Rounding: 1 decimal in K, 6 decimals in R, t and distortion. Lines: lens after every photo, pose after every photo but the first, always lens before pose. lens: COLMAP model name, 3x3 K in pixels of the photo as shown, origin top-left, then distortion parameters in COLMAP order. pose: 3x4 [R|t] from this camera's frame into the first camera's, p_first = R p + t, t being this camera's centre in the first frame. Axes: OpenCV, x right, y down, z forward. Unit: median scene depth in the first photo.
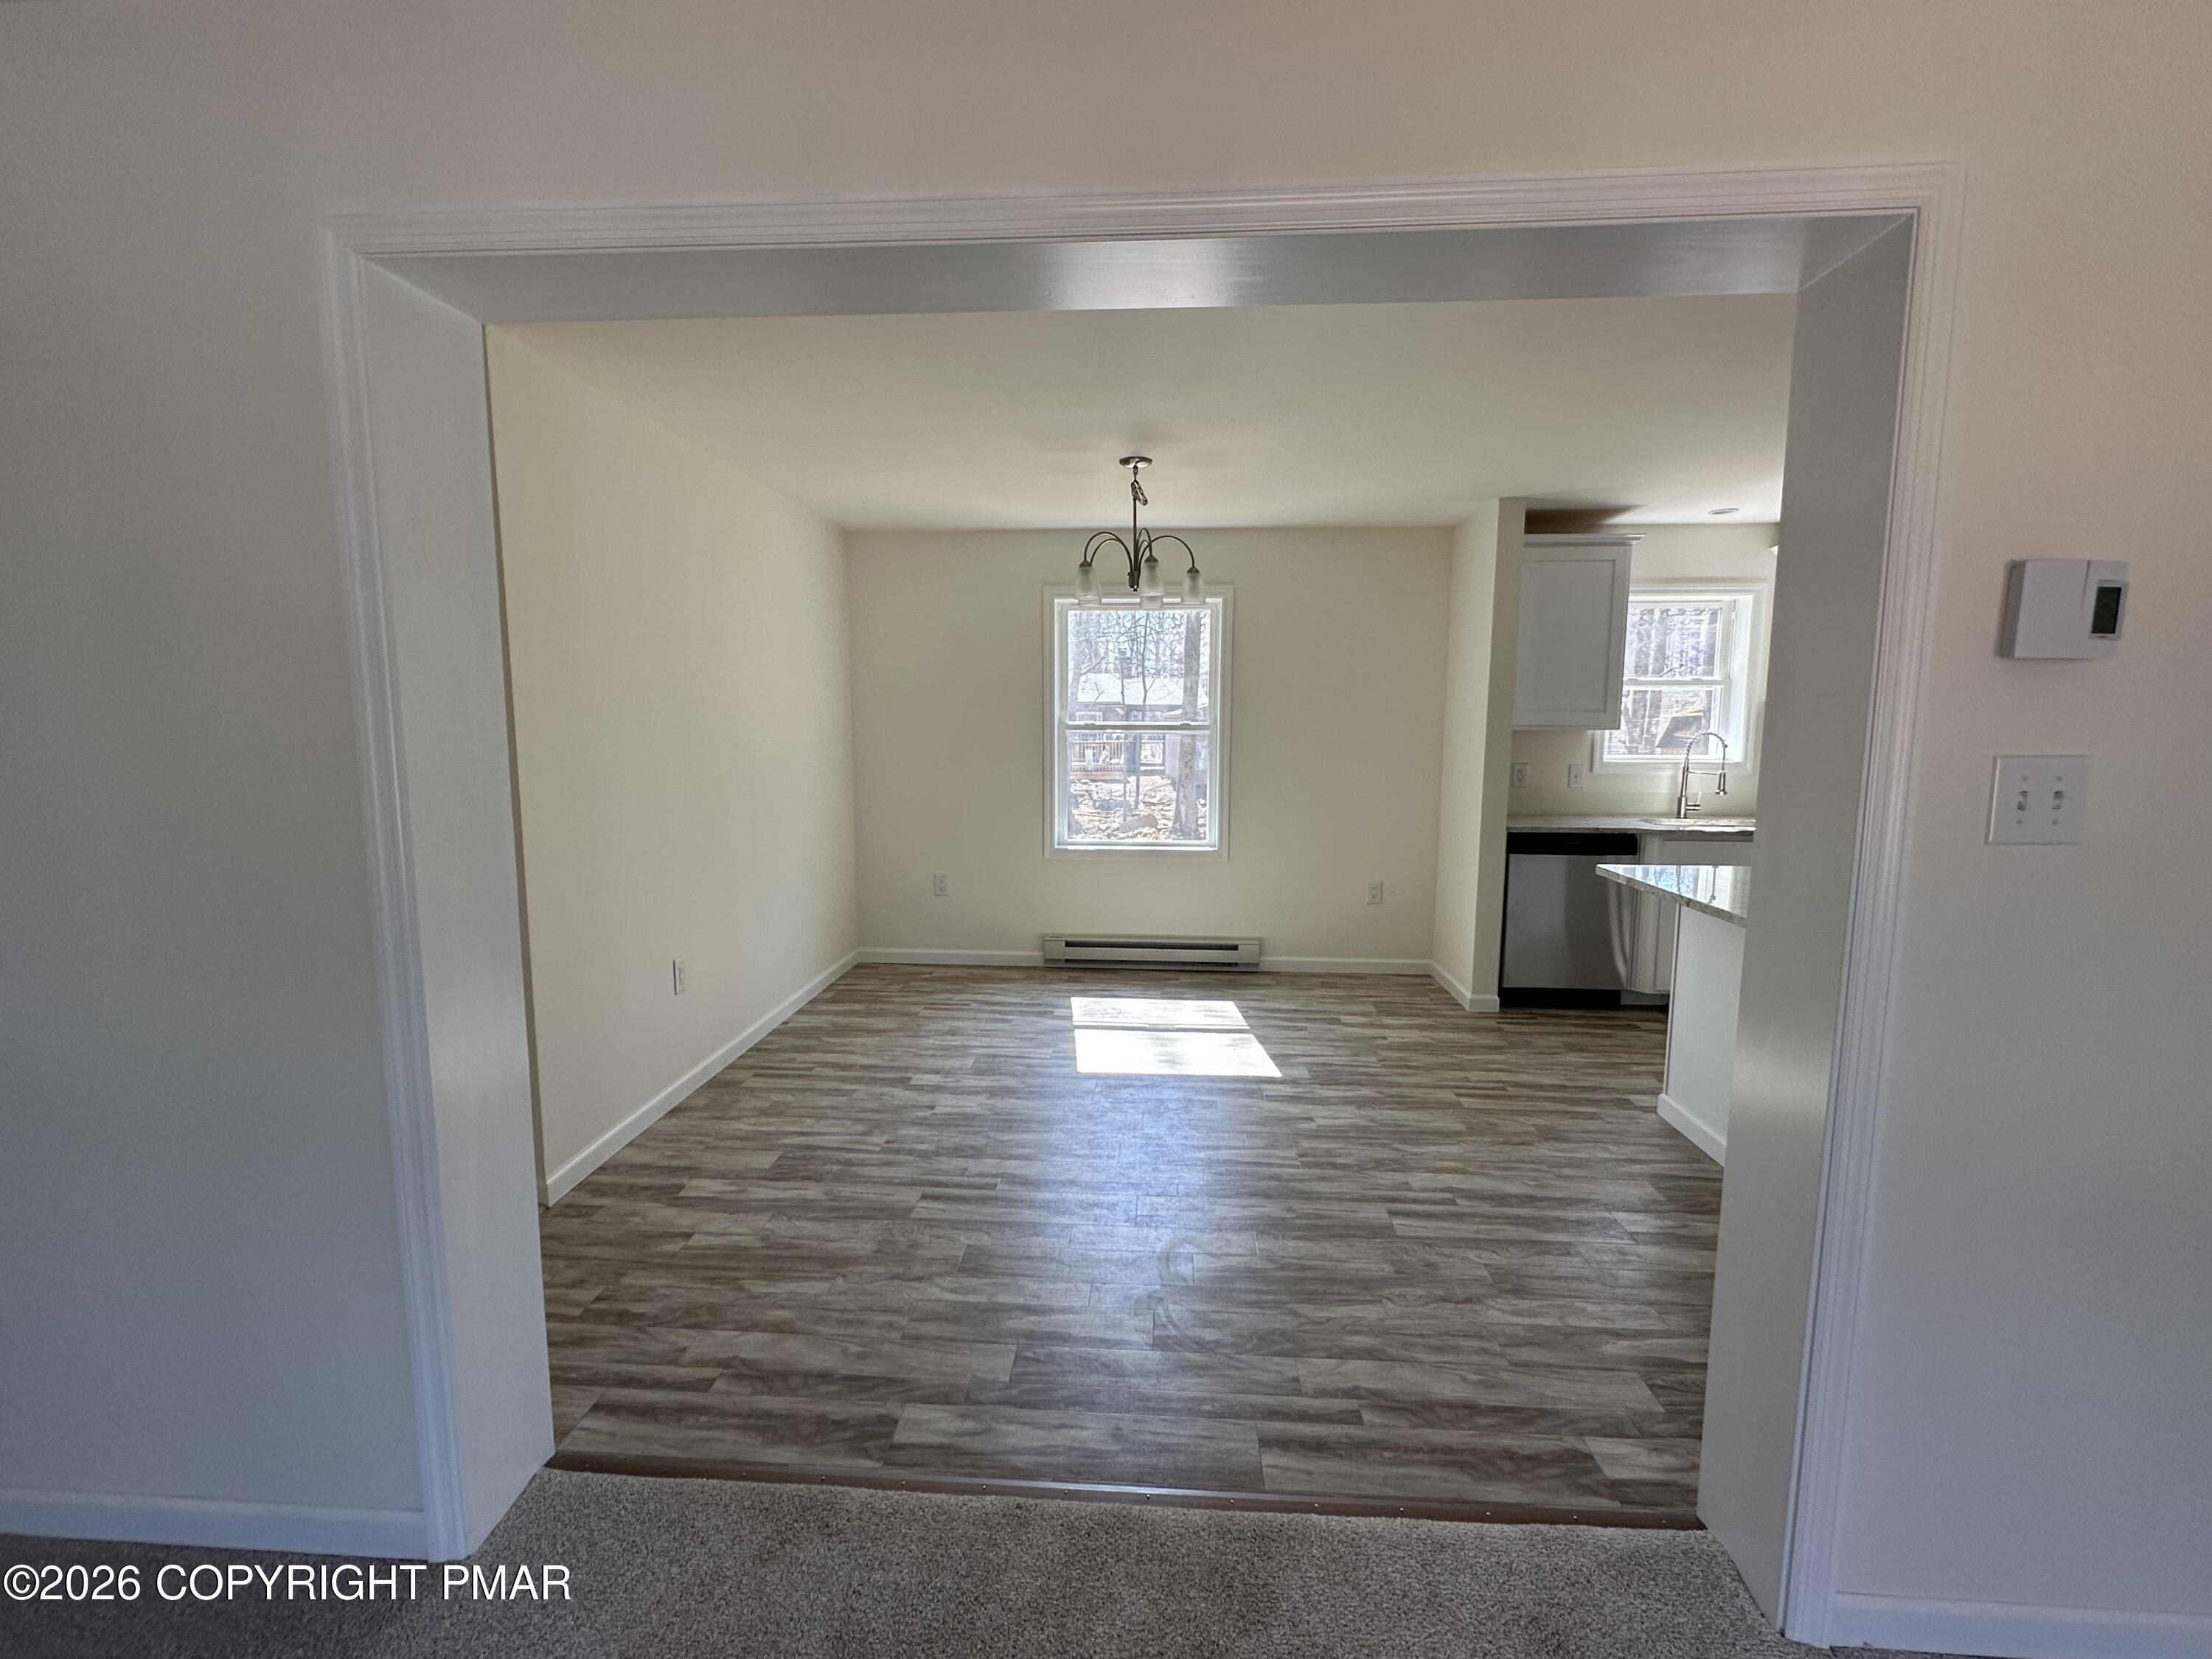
lens RADIAL K [[956.1, 0, 1106.0], [0, 956.1, 829.5], [0, 0, 1]] dist [-0.002382, 0.000233]
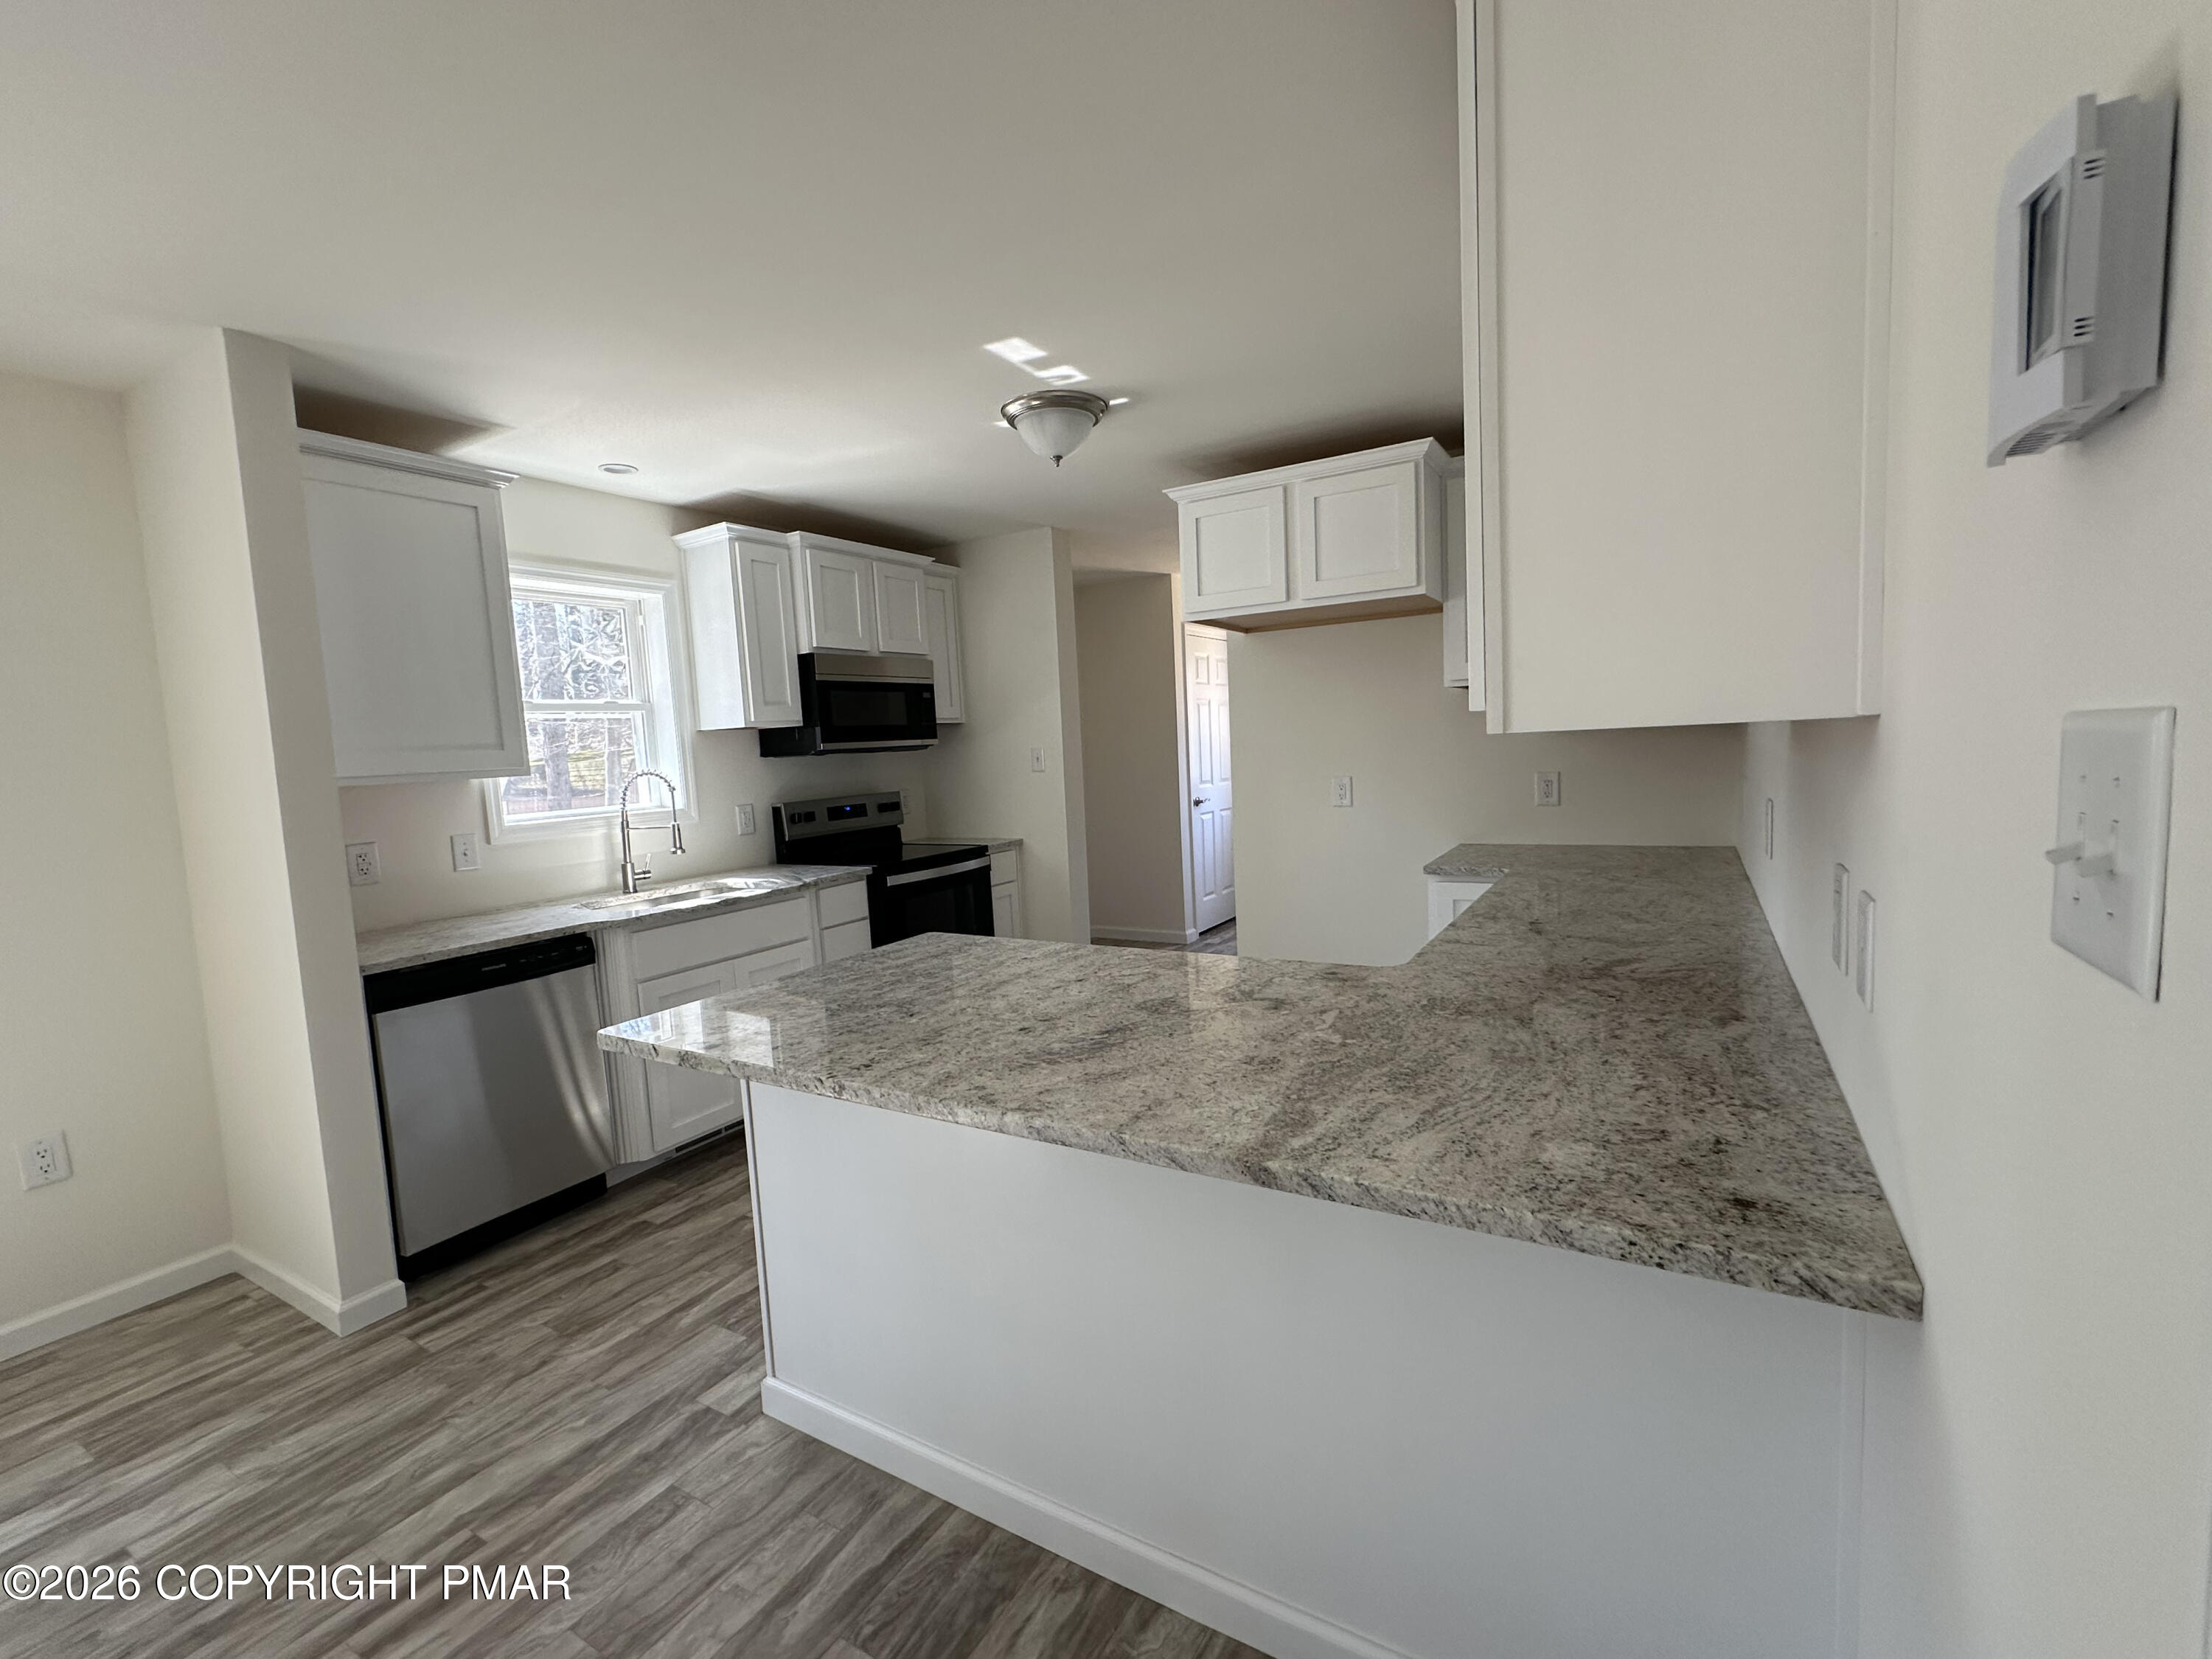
lens RADIAL K [[956.1, 0, 1106.0], [0, 956.1, 829.5], [0, 0, 1]] dist [-0.002382, 0.000233]
pose [[0.451750, -0.108016, 0.885581, 0.142084], [0.151755, 0.987481, 0.043032, -0.038121], [-0.879143, 0.114951, 0.462486, 0.373712]]
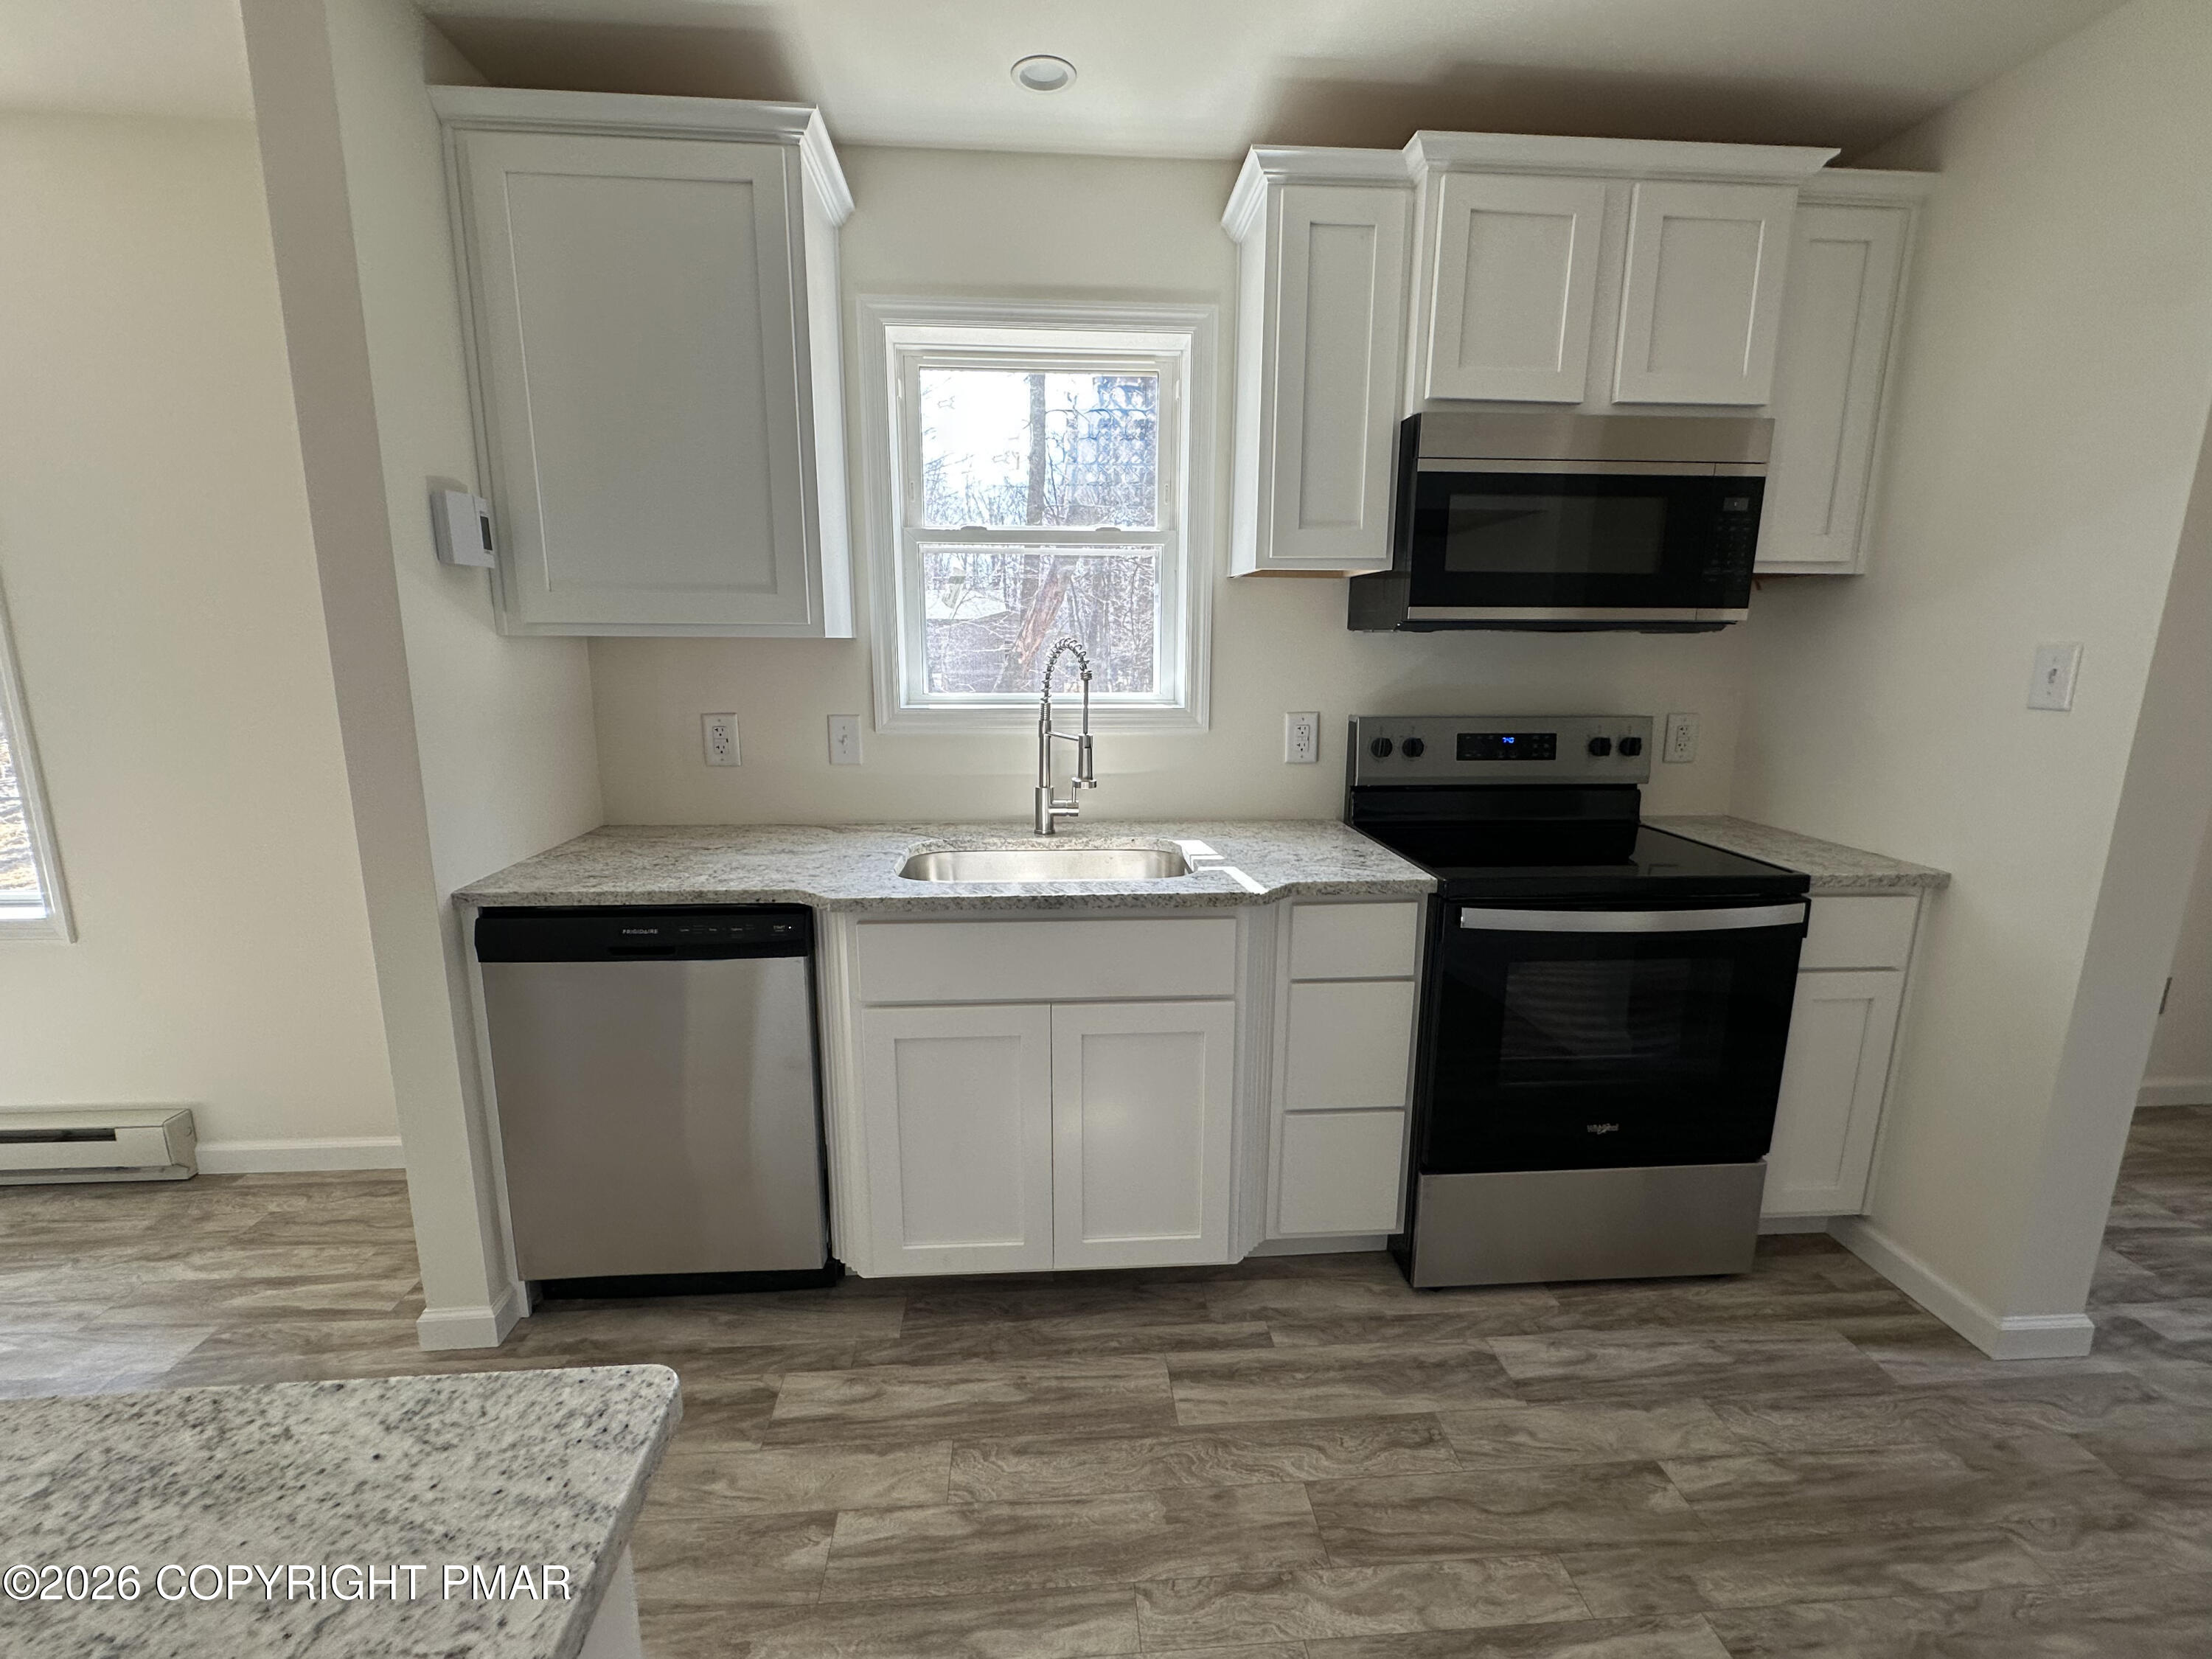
lens RADIAL K [[994.0, 0, 1103.5], [0, 994.0, 823.4], [0, 0, 1]] dist [0.003038, 0.000177]
pose [[0.990443, -0.024308, 0.135765, 0.609414], [0.012900, 0.996358, 0.084284, -0.060241], [-0.137319, -0.081727, 0.987150, 0.568402]]
